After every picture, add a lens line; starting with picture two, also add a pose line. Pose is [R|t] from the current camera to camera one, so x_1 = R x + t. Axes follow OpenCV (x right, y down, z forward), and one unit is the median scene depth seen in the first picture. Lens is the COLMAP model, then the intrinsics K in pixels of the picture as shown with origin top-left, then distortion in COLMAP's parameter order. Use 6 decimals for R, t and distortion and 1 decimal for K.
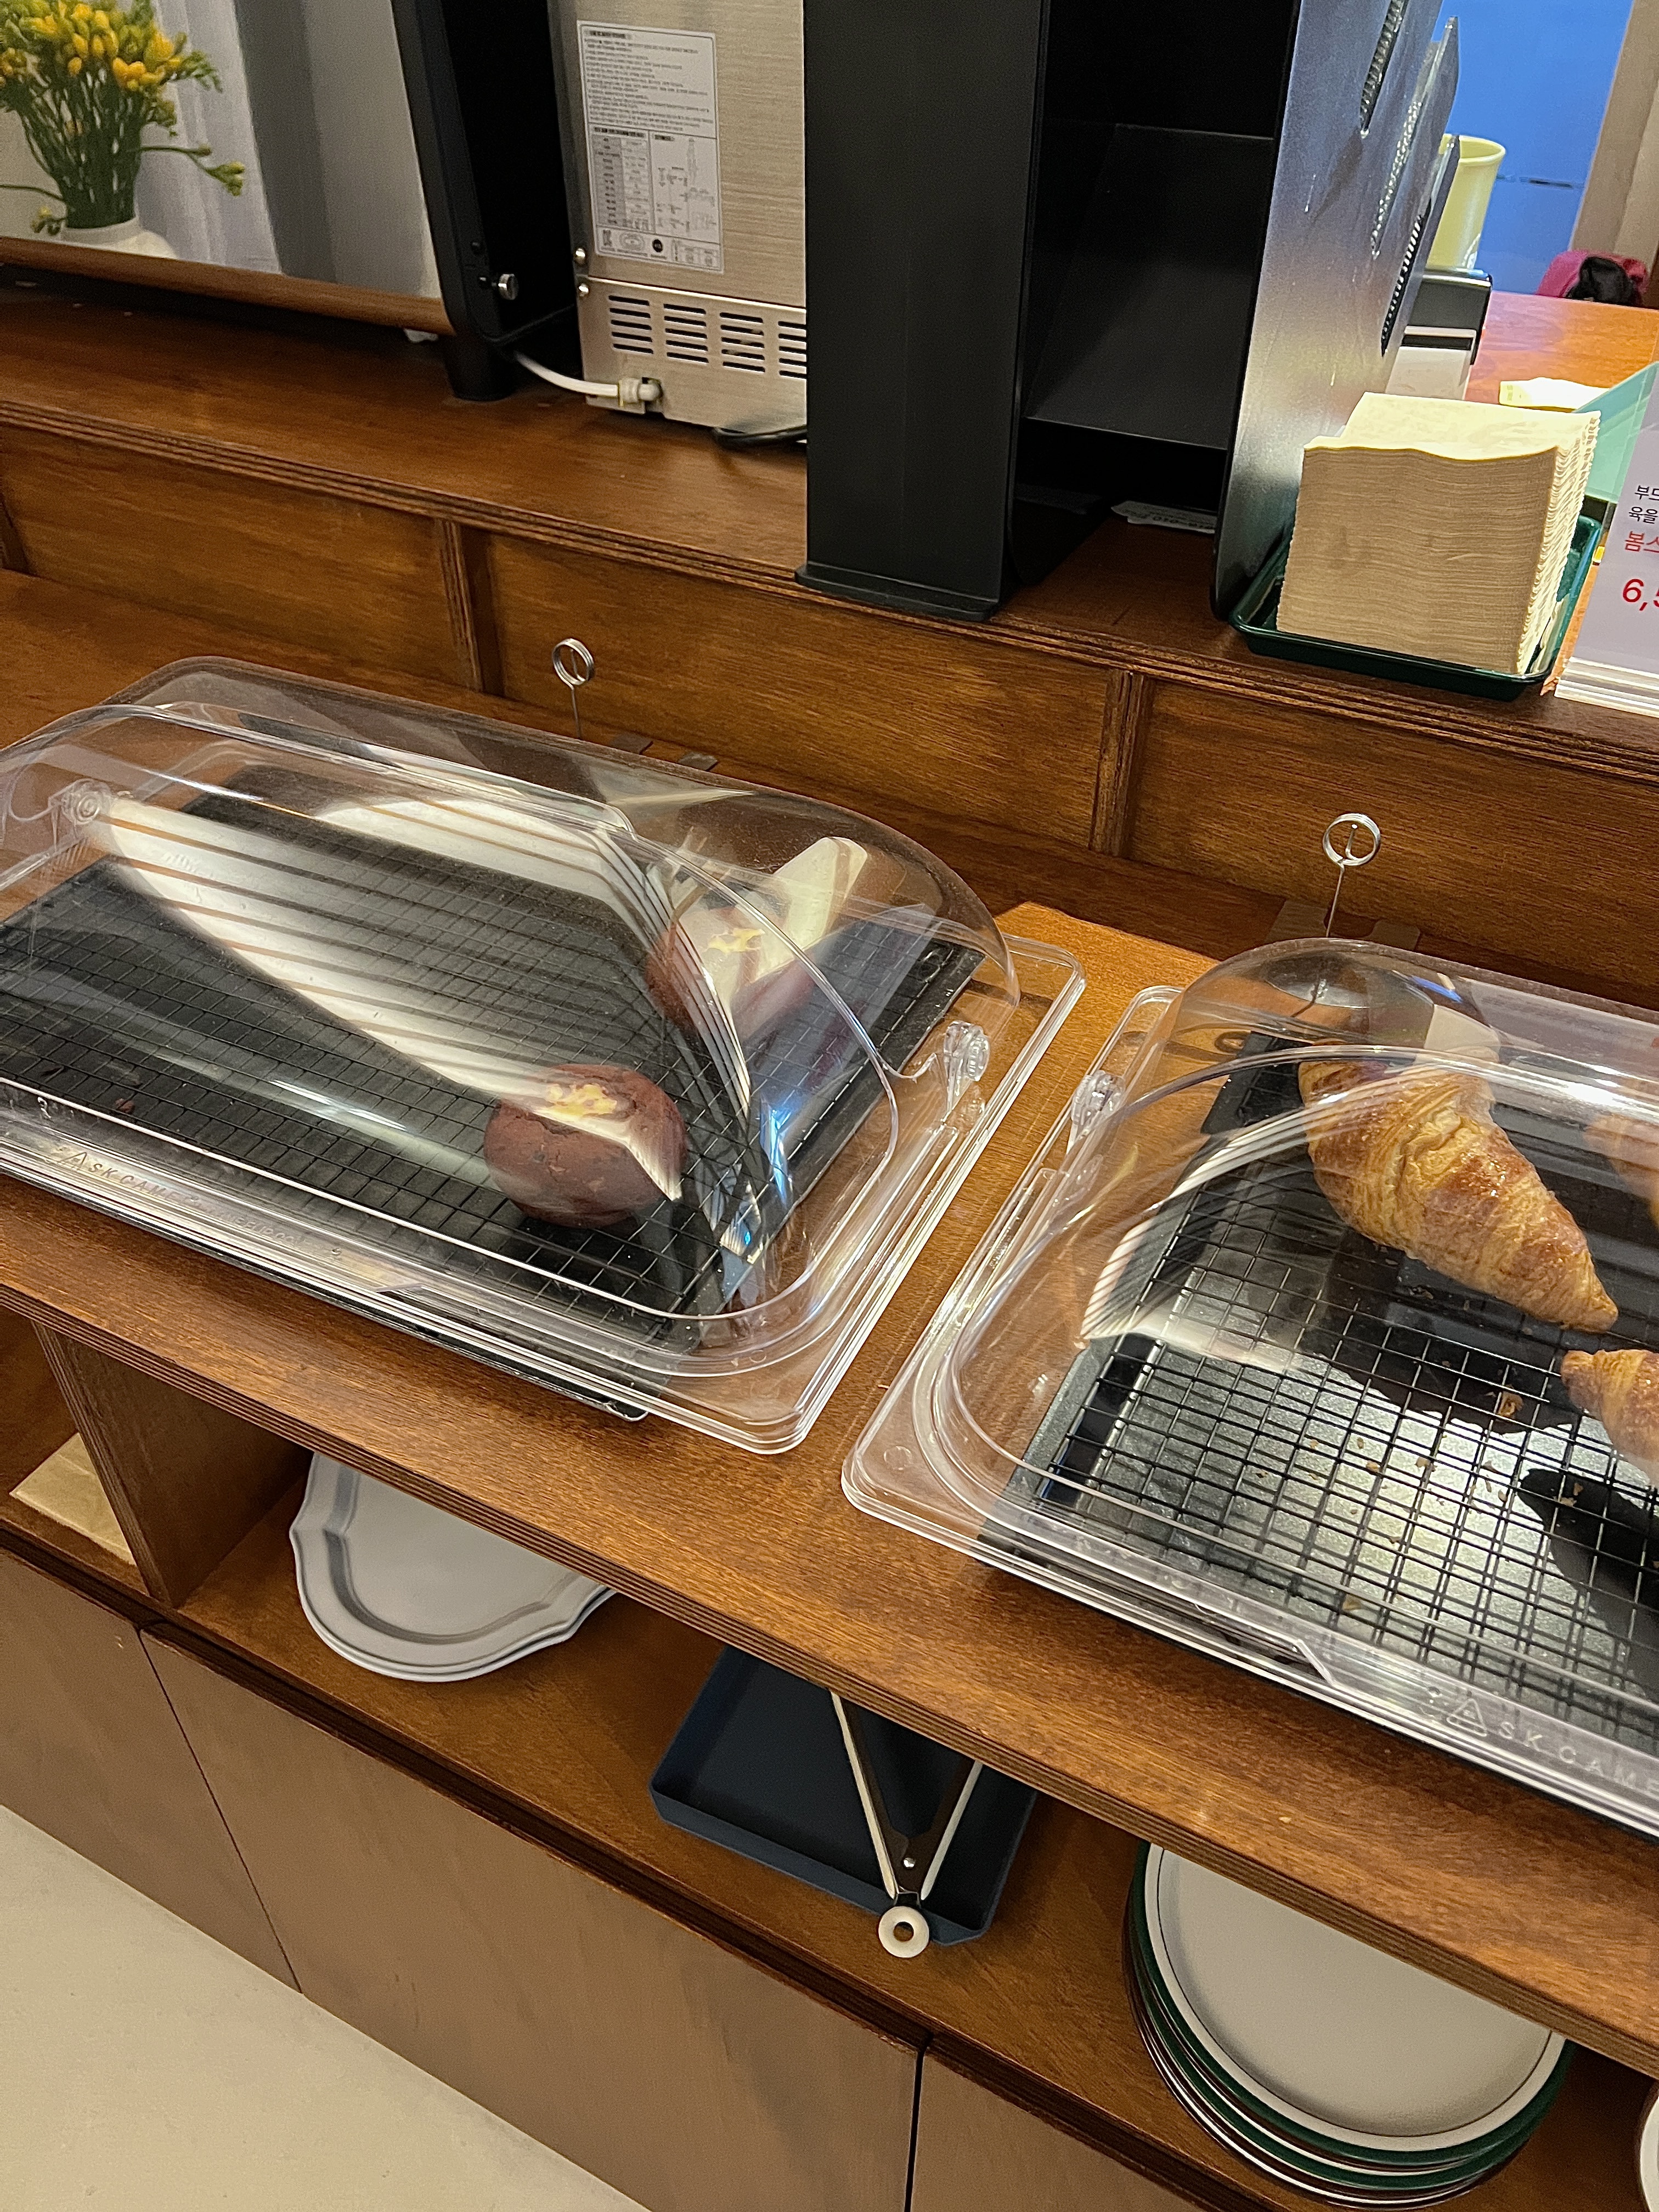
lens RADIAL K [[1661.0, 0, 831.9], [0, 1661.0, 1105.3], [0, 0, 1]] dist [0.046797, -0.046419]
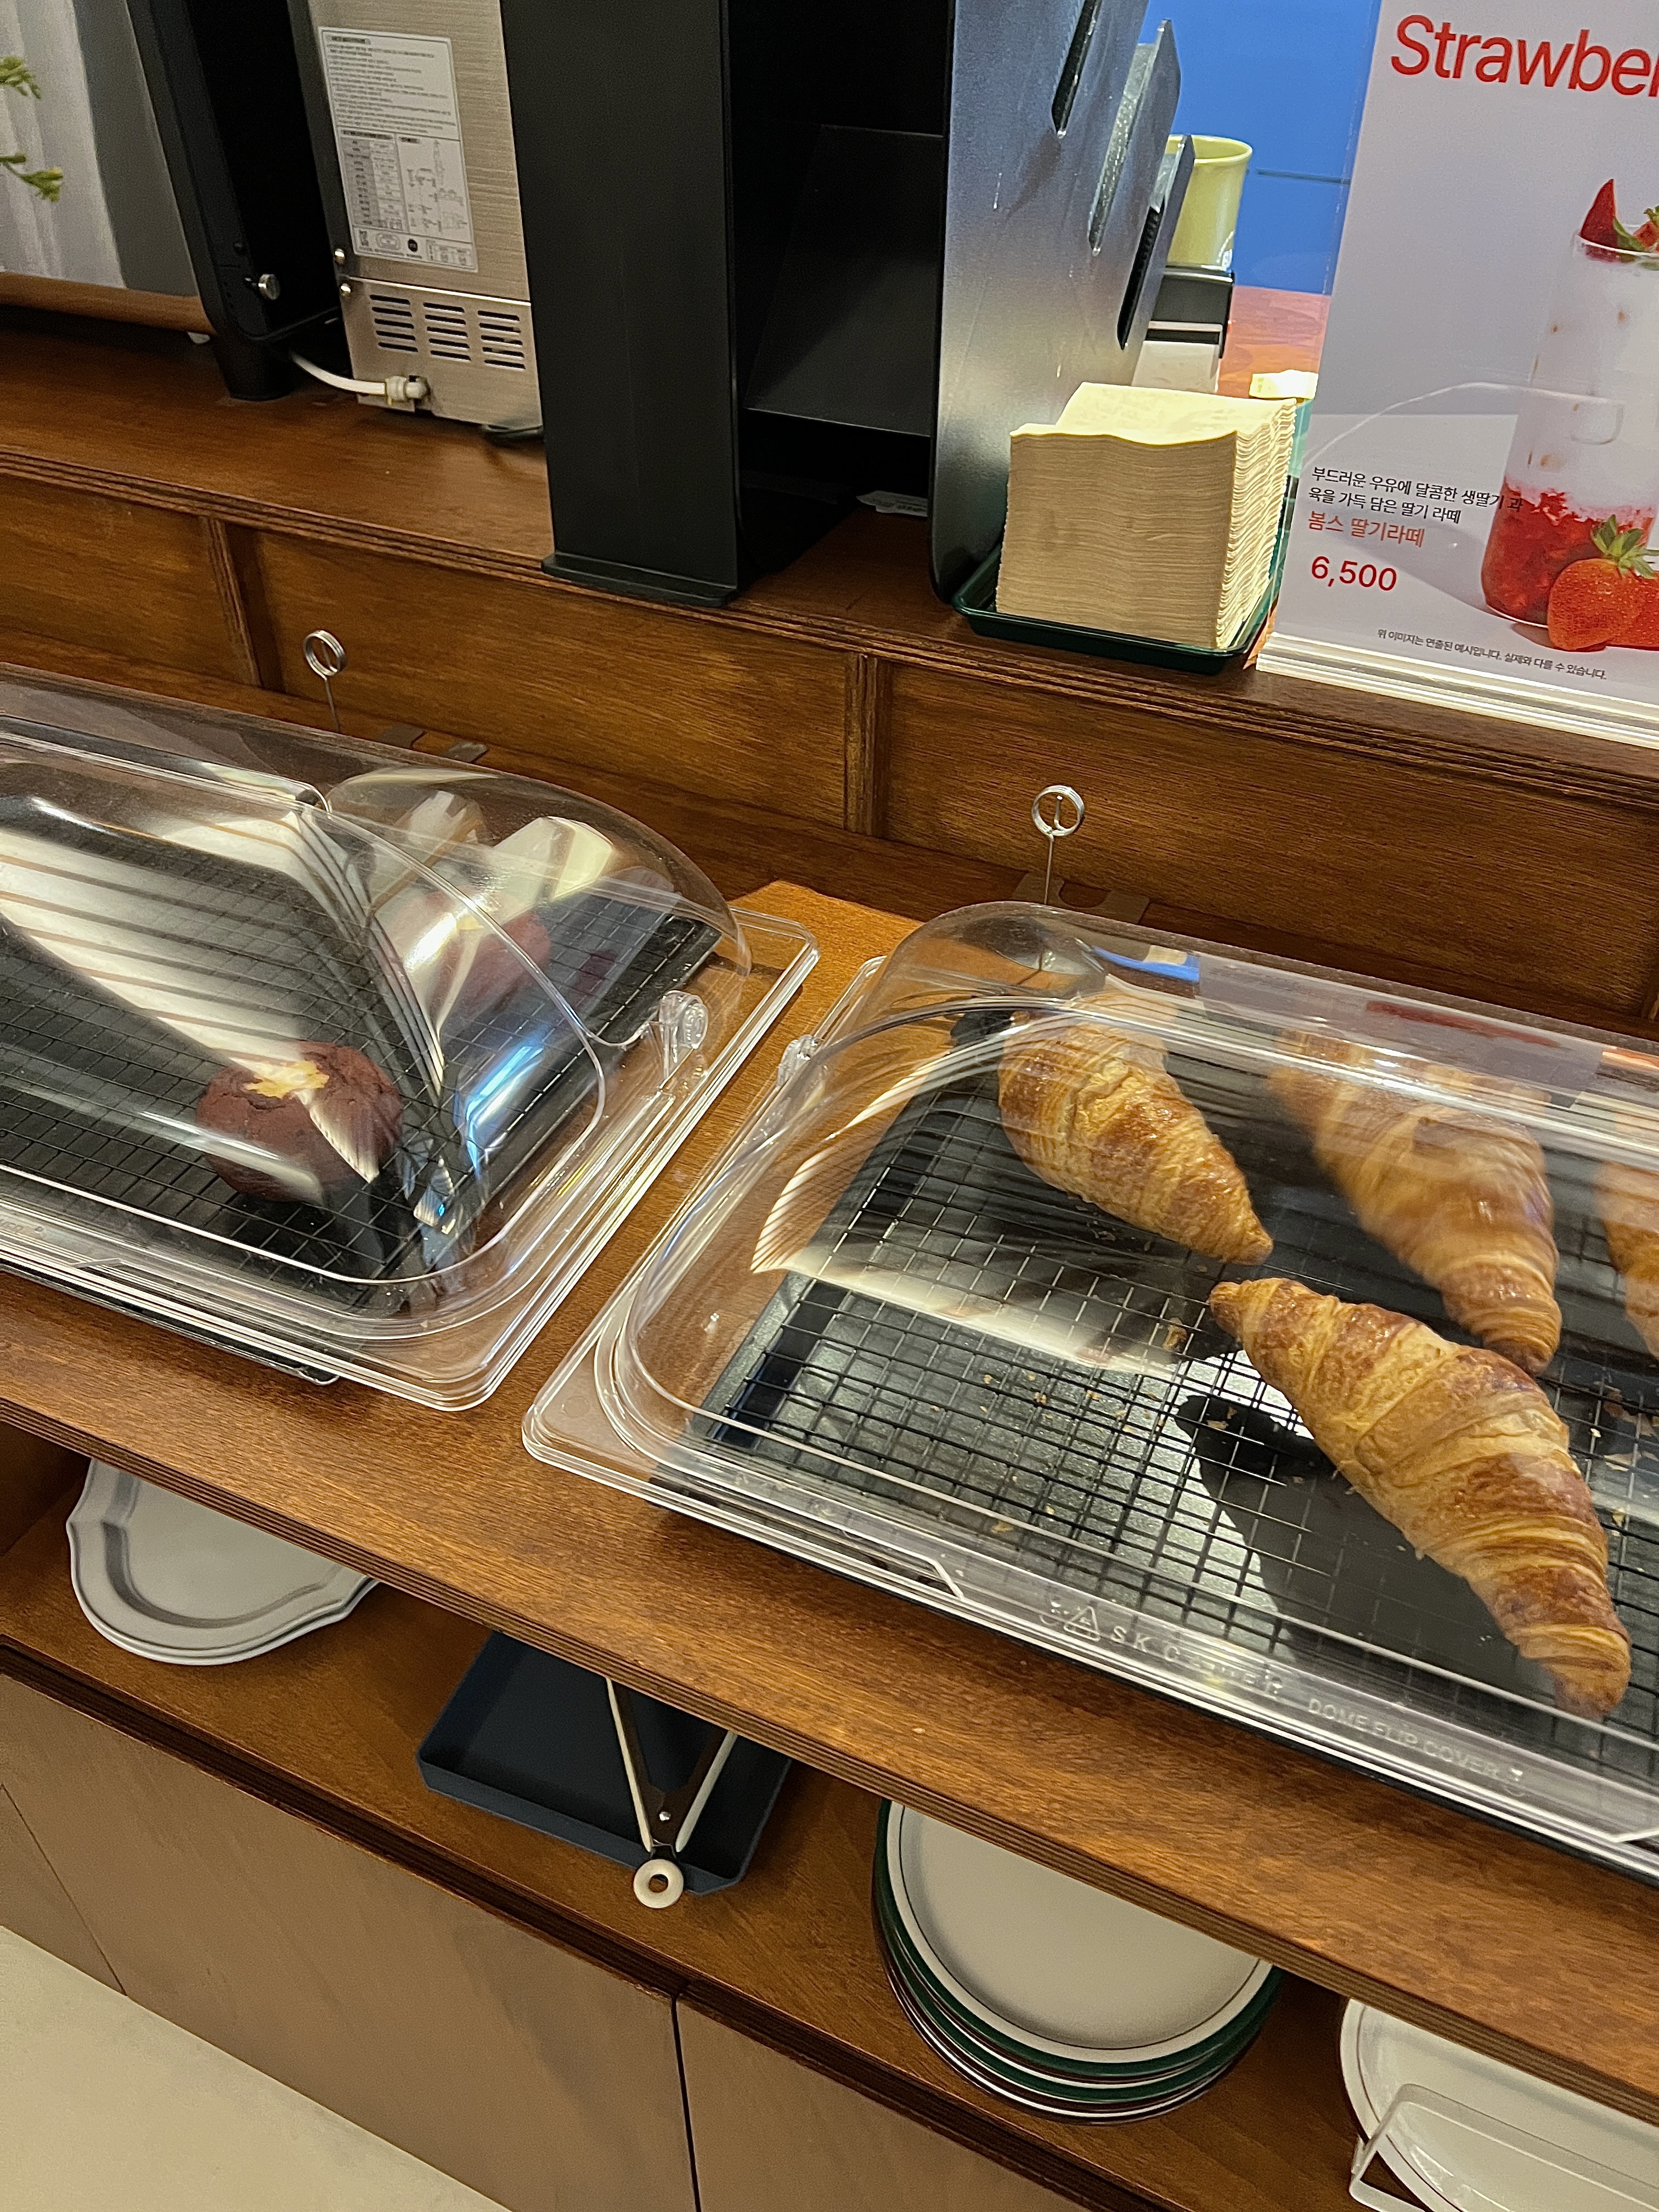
lens RADIAL K [[1661.0, 0, 827.9], [0, 1661.0, 1098.9], [0, 0, 1]] dist [0.046797, -0.046419]
pose [[0.998668, -0.029021, 0.042653, 0.114641], [0.029273, 0.999557, -0.005291, 0.021888], [-0.042480, 0.006532, 0.999076, -0.030082]]
